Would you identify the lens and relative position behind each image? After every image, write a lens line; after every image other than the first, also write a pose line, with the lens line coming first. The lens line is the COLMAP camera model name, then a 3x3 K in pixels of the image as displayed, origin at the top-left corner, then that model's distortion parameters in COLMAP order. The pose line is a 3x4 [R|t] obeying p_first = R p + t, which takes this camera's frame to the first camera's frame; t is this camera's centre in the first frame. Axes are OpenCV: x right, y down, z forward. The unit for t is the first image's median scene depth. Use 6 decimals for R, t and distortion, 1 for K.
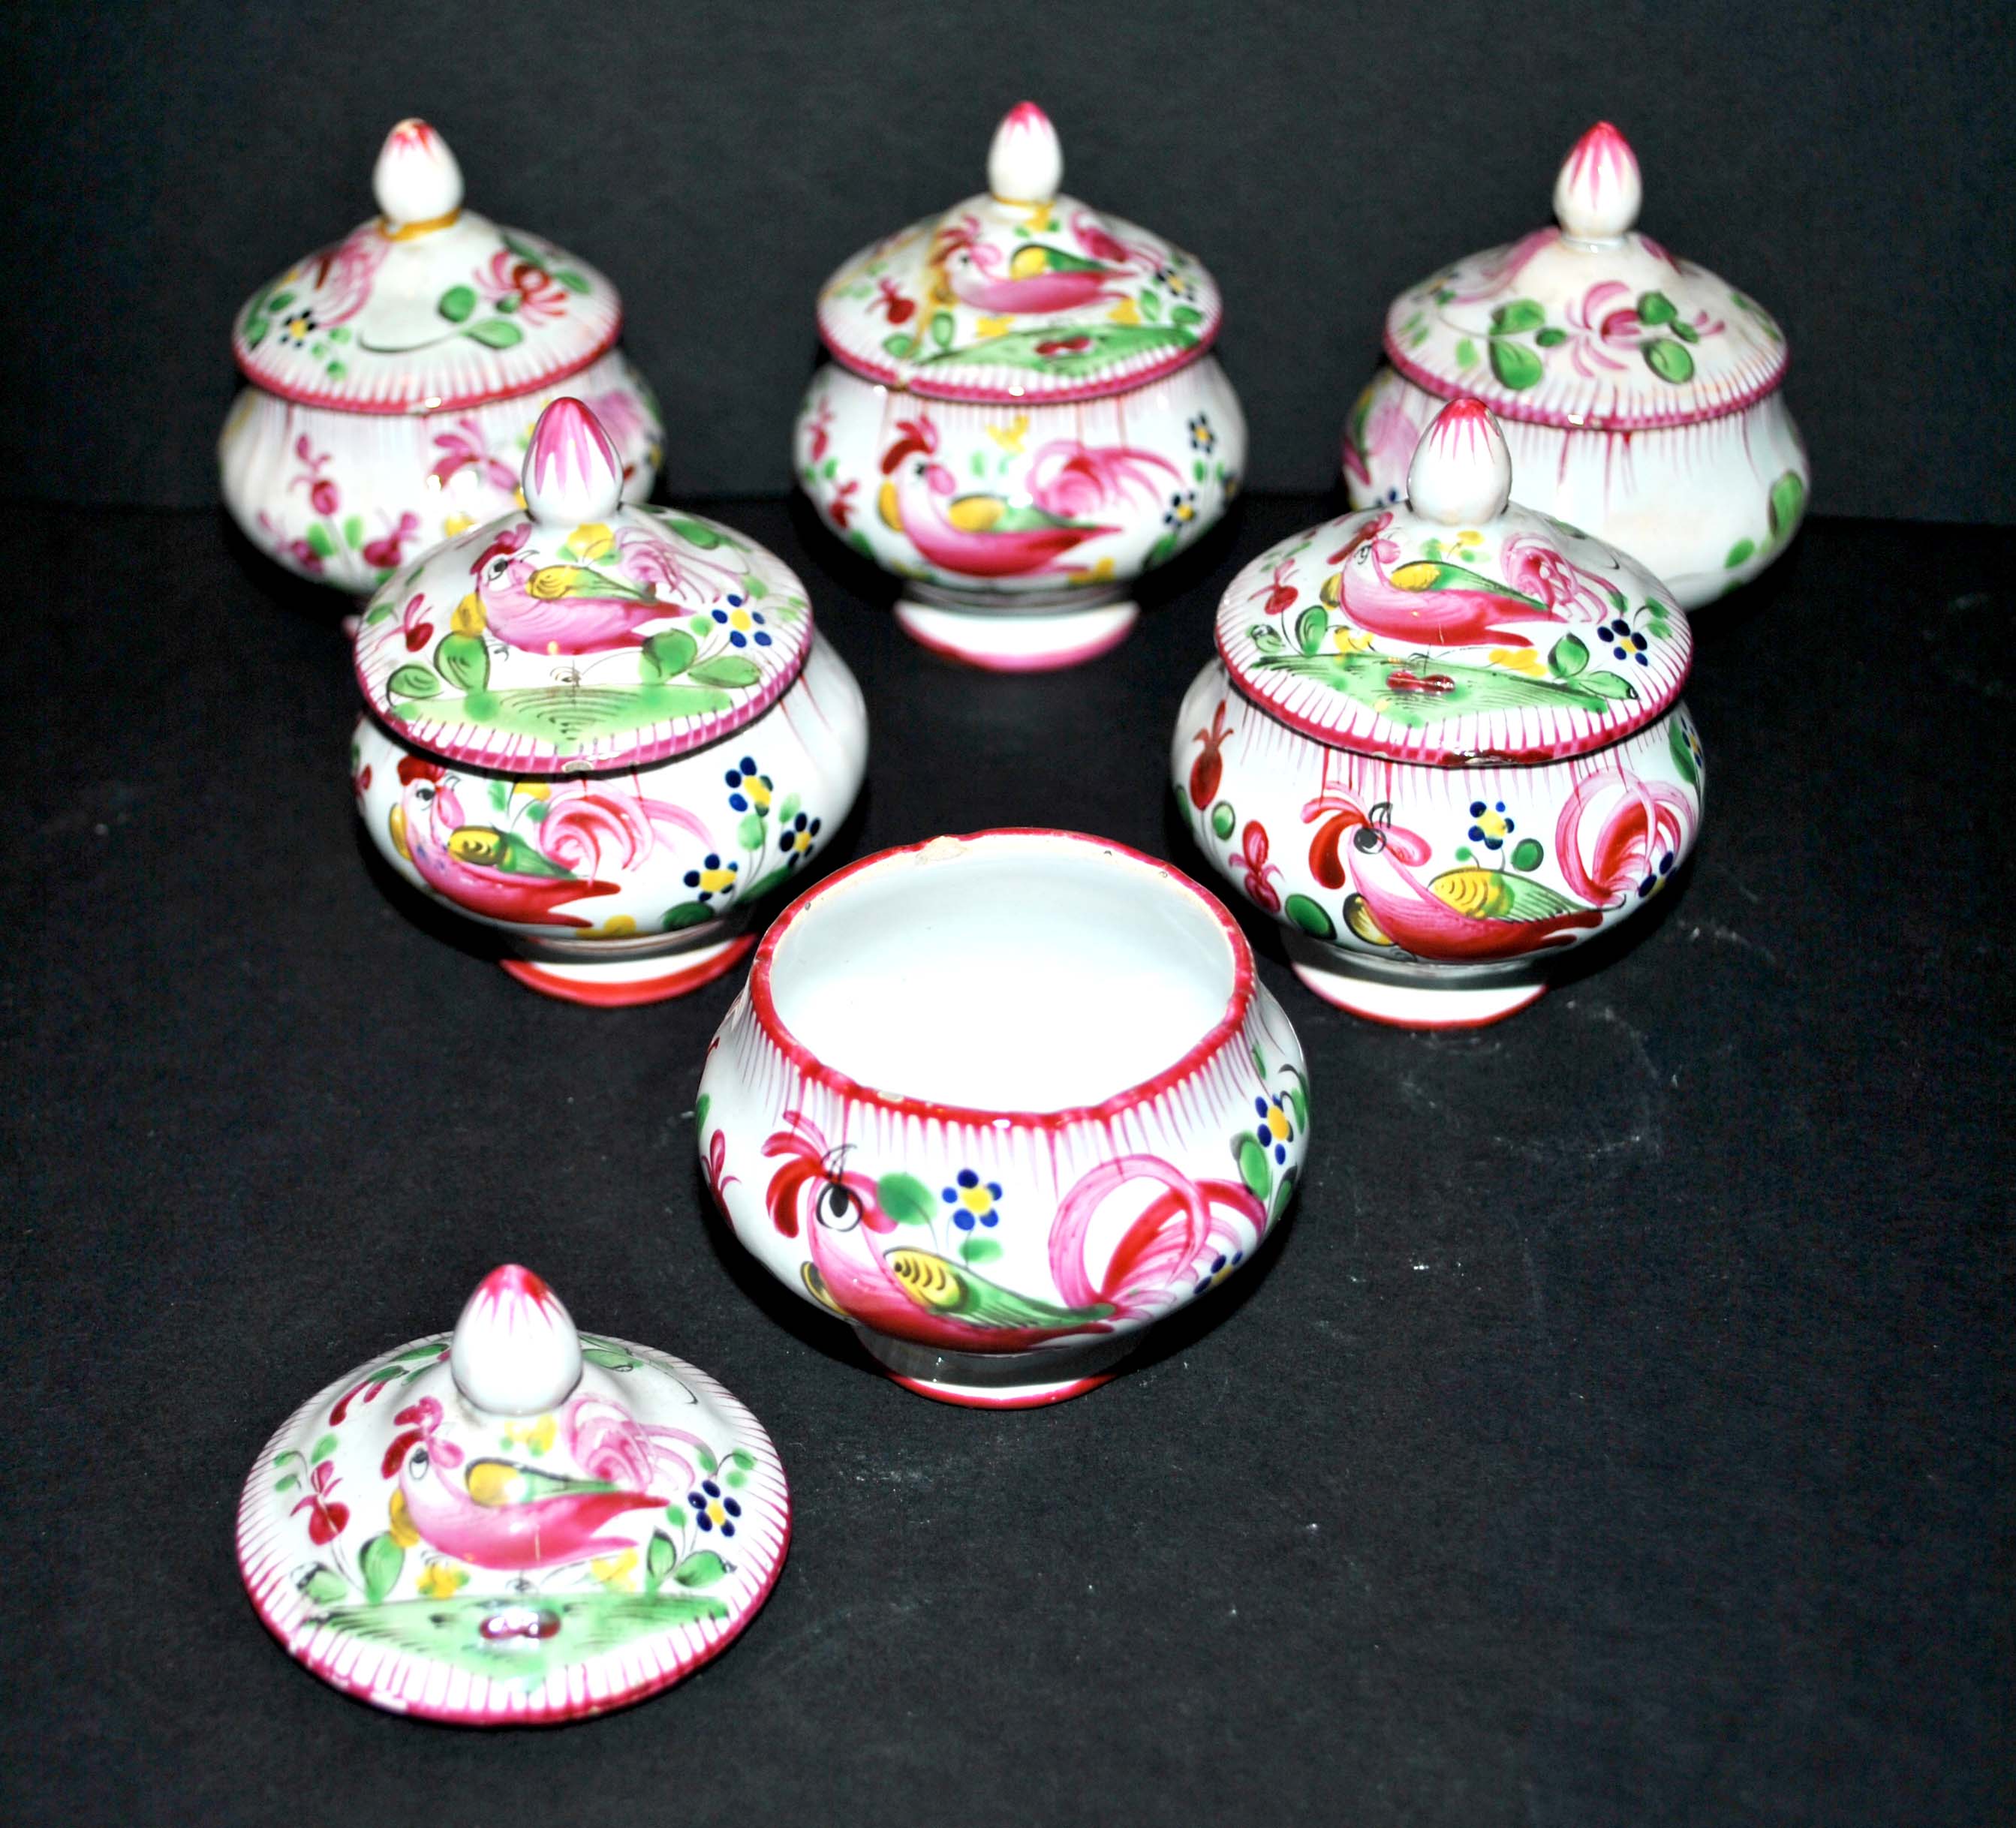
lens RADIAL K [[3186.3, 0, 806.1], [0, 3186.3, 952.1], [0, 0, 1]] dist [-0.056510, 0.062925]
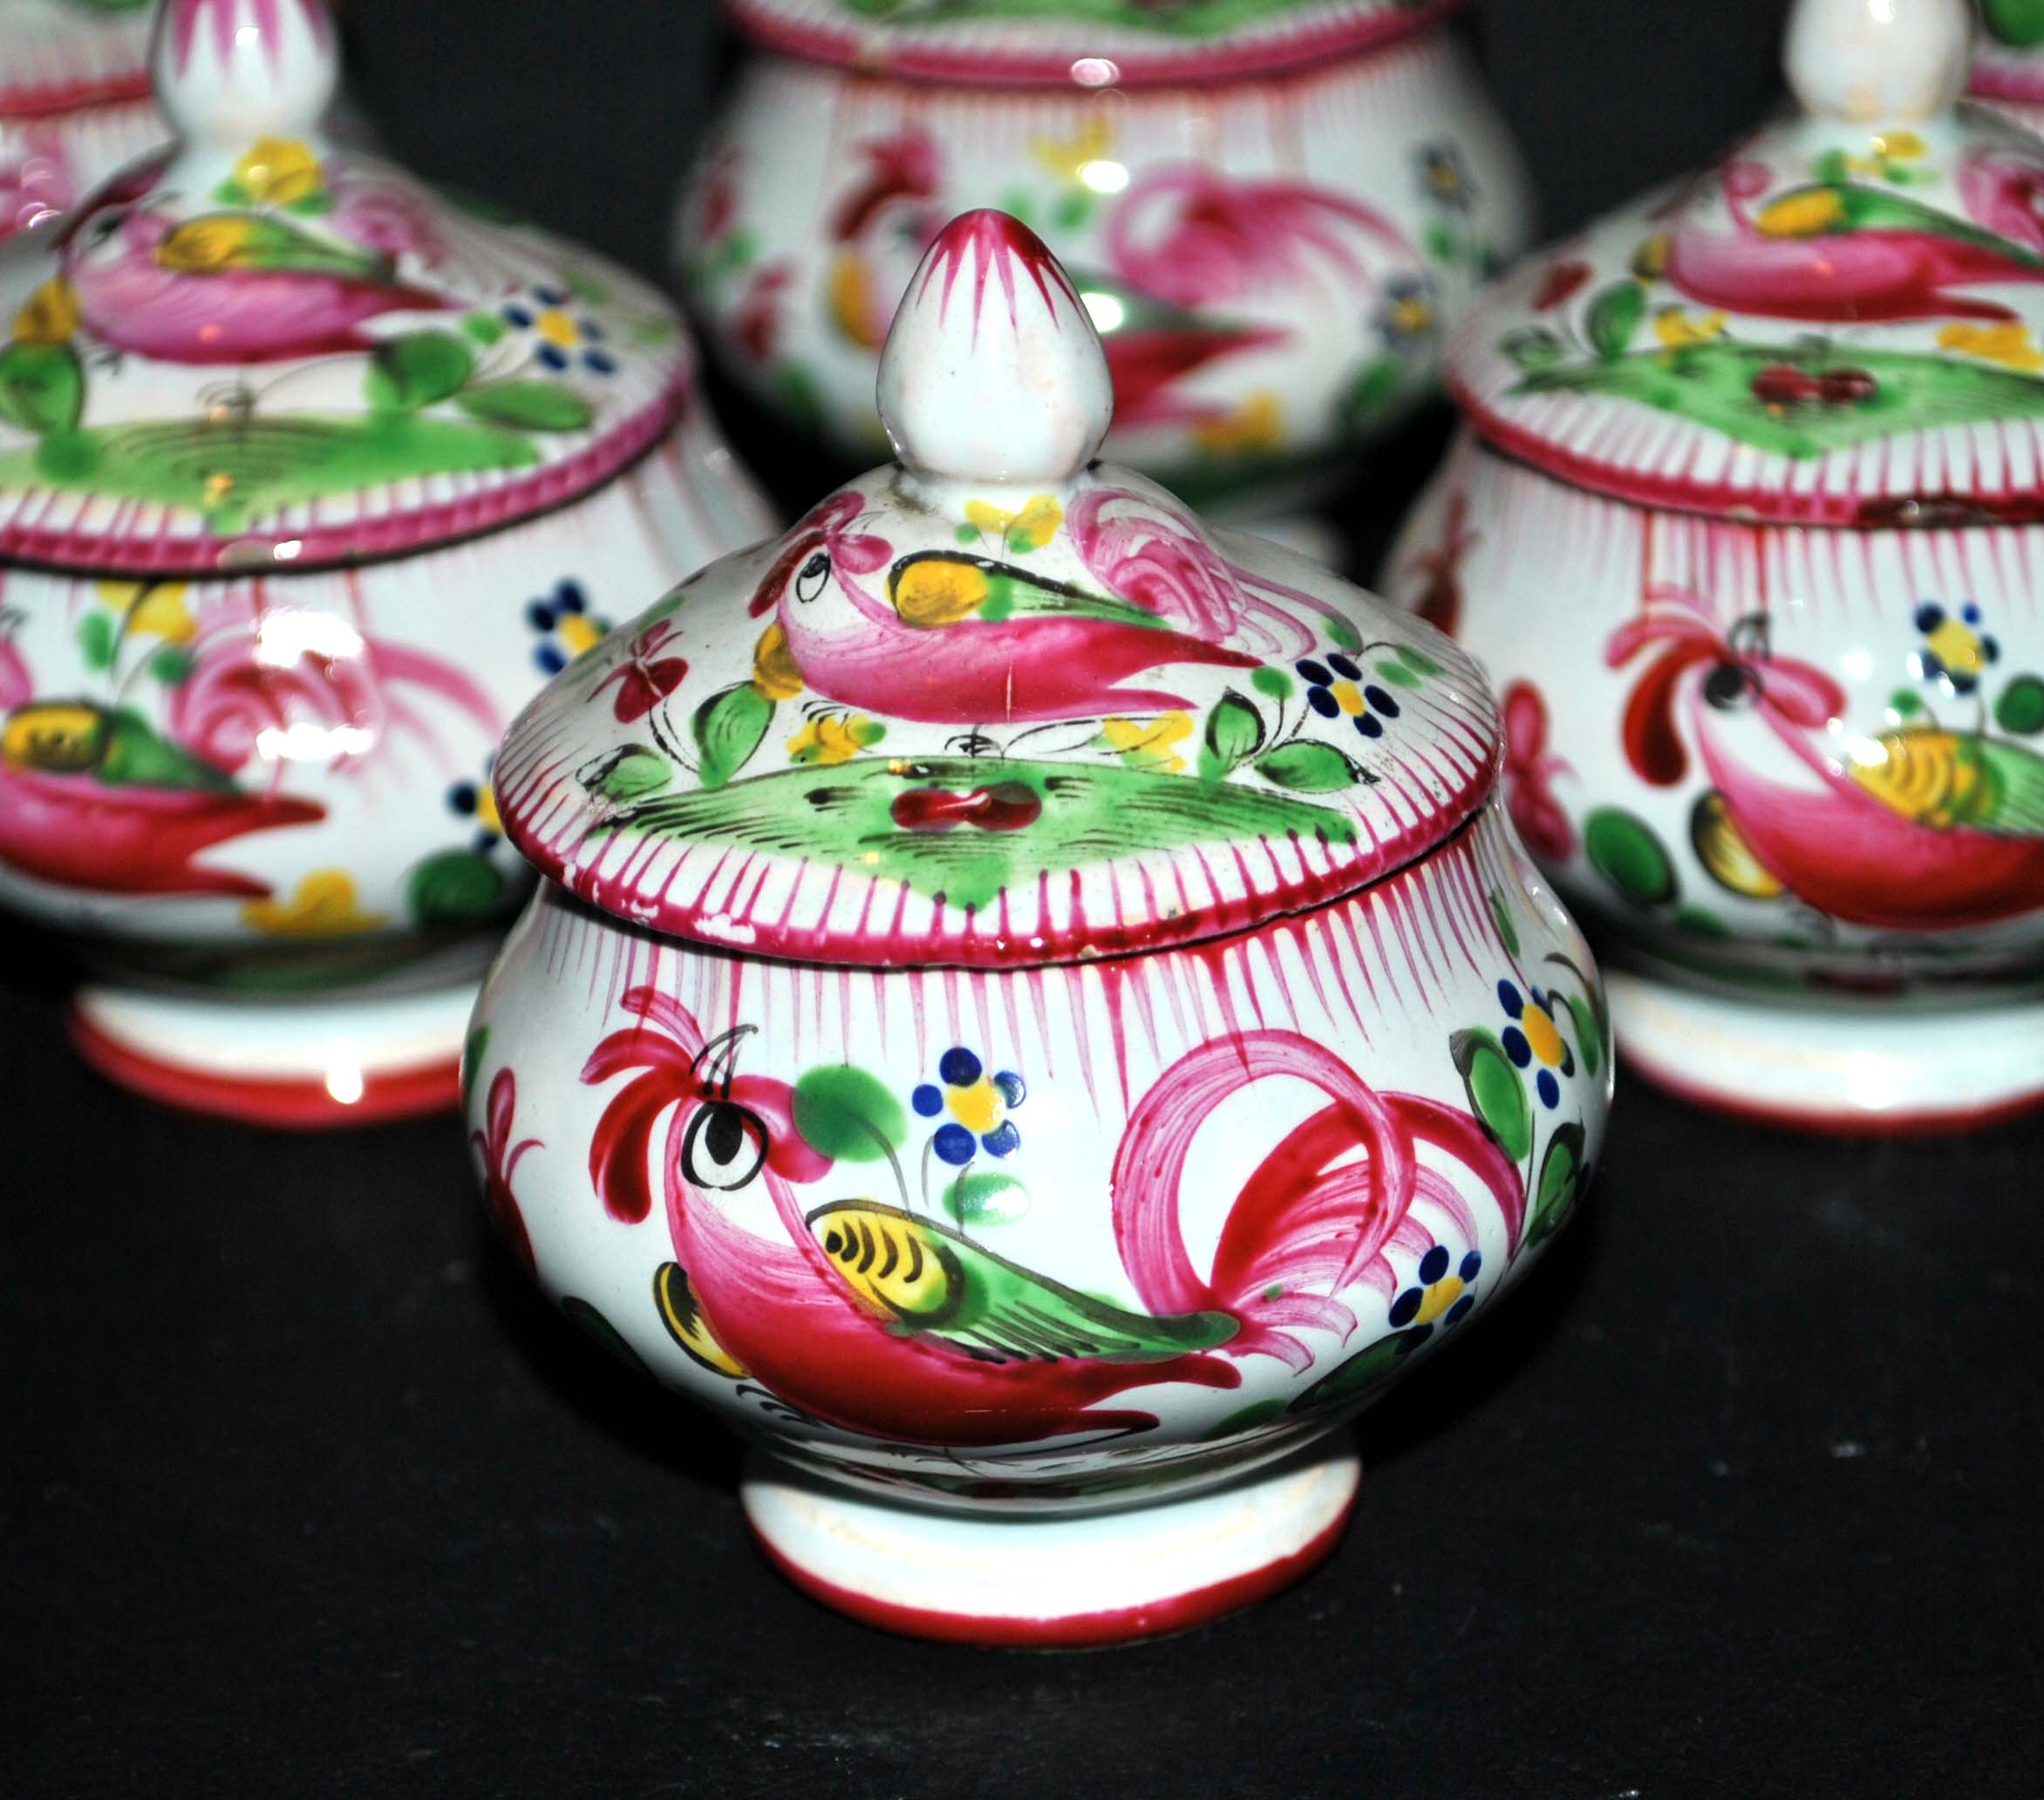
lens RADIAL K [[7193.9, 0, 1017.1], [0, 7193.9, 1018.5], [0, 0, 1]] dist [0.051109, -0.271581]
pose [[0.999449, -0.003397, 0.033027, 0.016613], [0.010076, 0.978866, -0.204253, 0.260549], [-0.031635, 0.204473, 0.978361, -0.166127]]
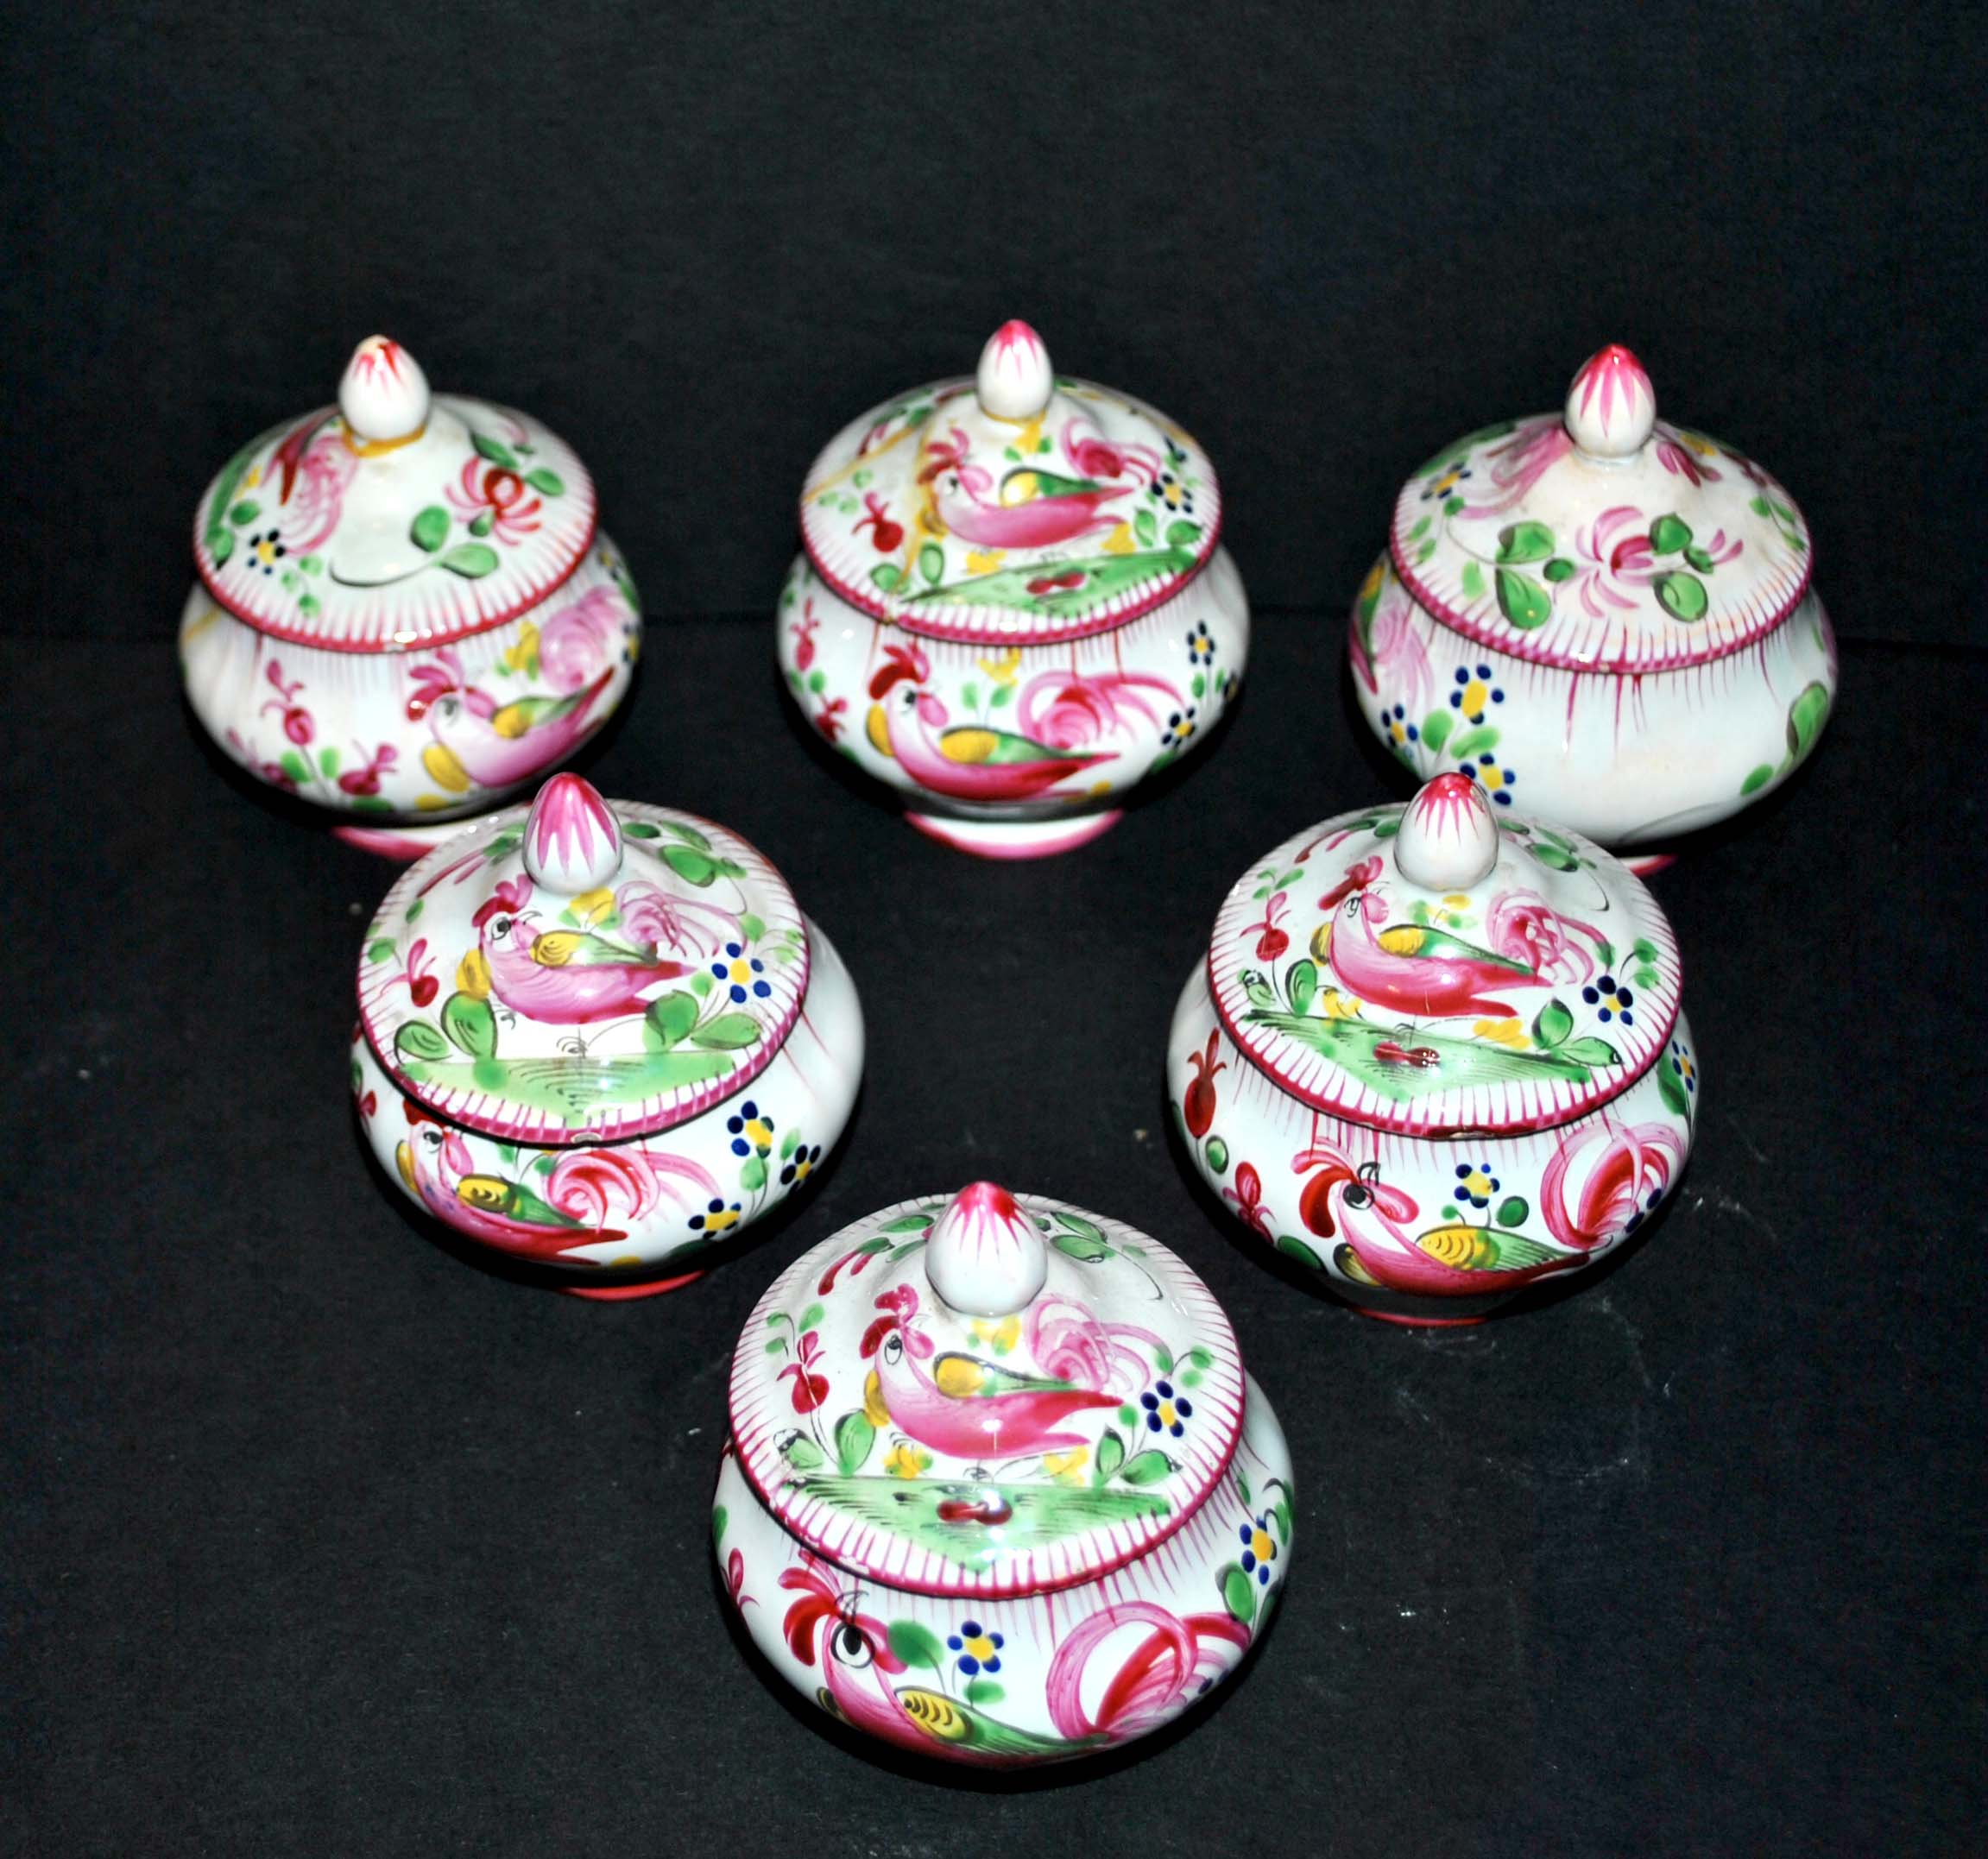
lens RADIAL K [[4189.9, 0, 595.2], [0, 4189.9, 740.6], [0, 0, 1]] dist [-0.044613, 0.072611]
pose [[0.999215, -0.017543, -0.035508, -0.018021], [0.020473, 0.996264, 0.083898, -0.294272], [0.033903, -0.084560, 0.995841, -0.333125]]
